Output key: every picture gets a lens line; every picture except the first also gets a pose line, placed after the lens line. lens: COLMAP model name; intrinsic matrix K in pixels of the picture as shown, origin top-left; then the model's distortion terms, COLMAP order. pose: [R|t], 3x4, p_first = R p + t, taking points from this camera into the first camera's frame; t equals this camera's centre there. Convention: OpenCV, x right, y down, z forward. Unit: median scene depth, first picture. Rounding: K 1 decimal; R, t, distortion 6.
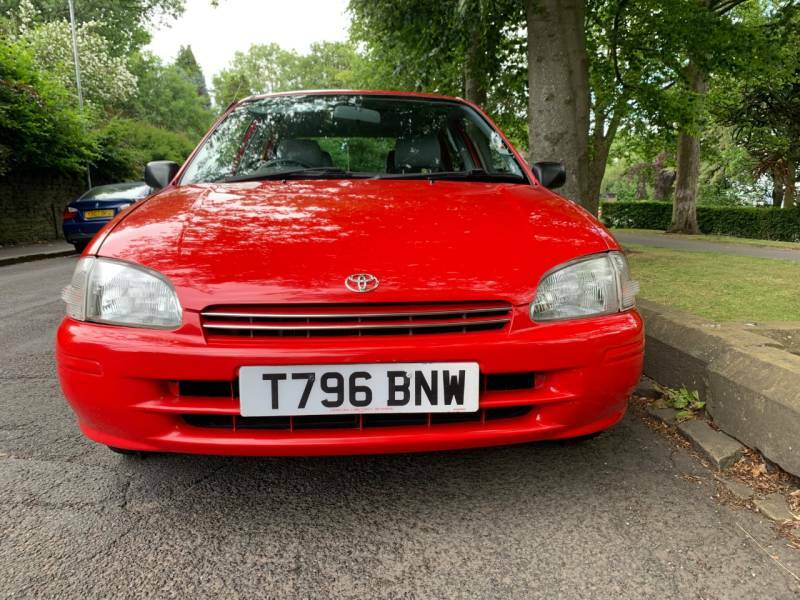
lens RADIAL K [[628.7, 0, 400.6], [0, 628.7, 283.1], [0, 0, 1]] dist [0.010381, -0.013129]
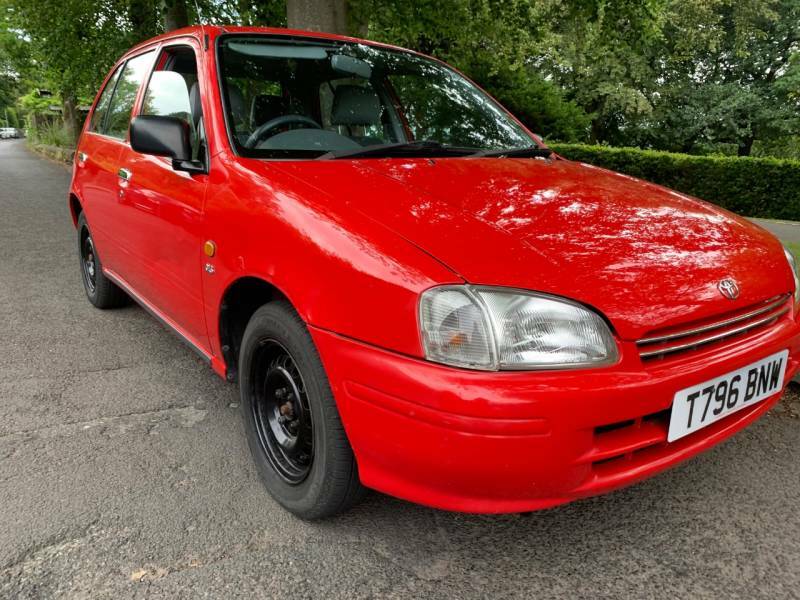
lens RADIAL K [[628.7, 0, 400.4], [0, 628.7, 297.0], [0, 0, 1]] dist [0.010381, -0.013129]
pose [[0.832737, -0.107606, 0.543111, -0.956912], [0.037731, 0.989681, 0.138233, -0.135375], [-0.552381, -0.094619, 0.828204, 0.404729]]
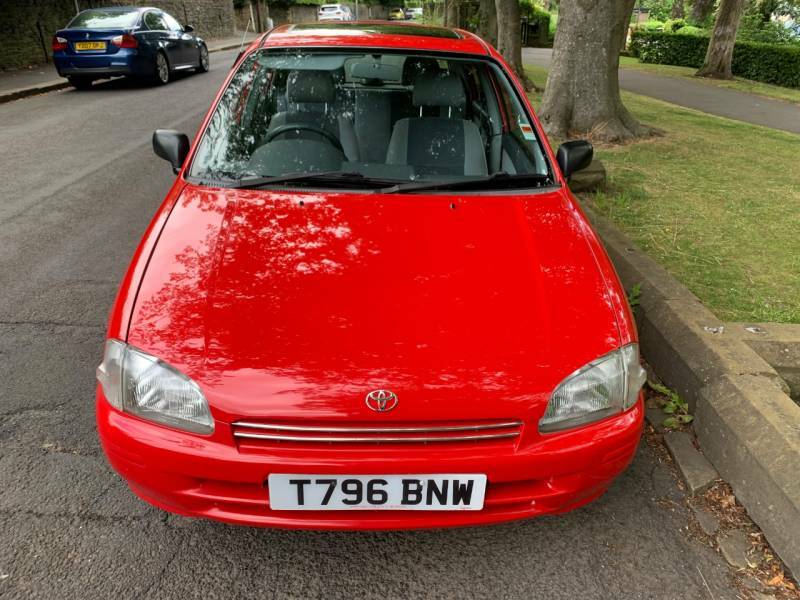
lens RADIAL K [[628.7, 0, 396.7], [0, 628.7, 292.6], [0, 0, 1]] dist [0.010381, -0.013129]
pose [[0.999063, 0.043050, -0.004470, -0.035740], [-0.039602, 0.950923, 0.306881, -0.451157], [0.017462, -0.306417, 0.951737, 0.046914]]
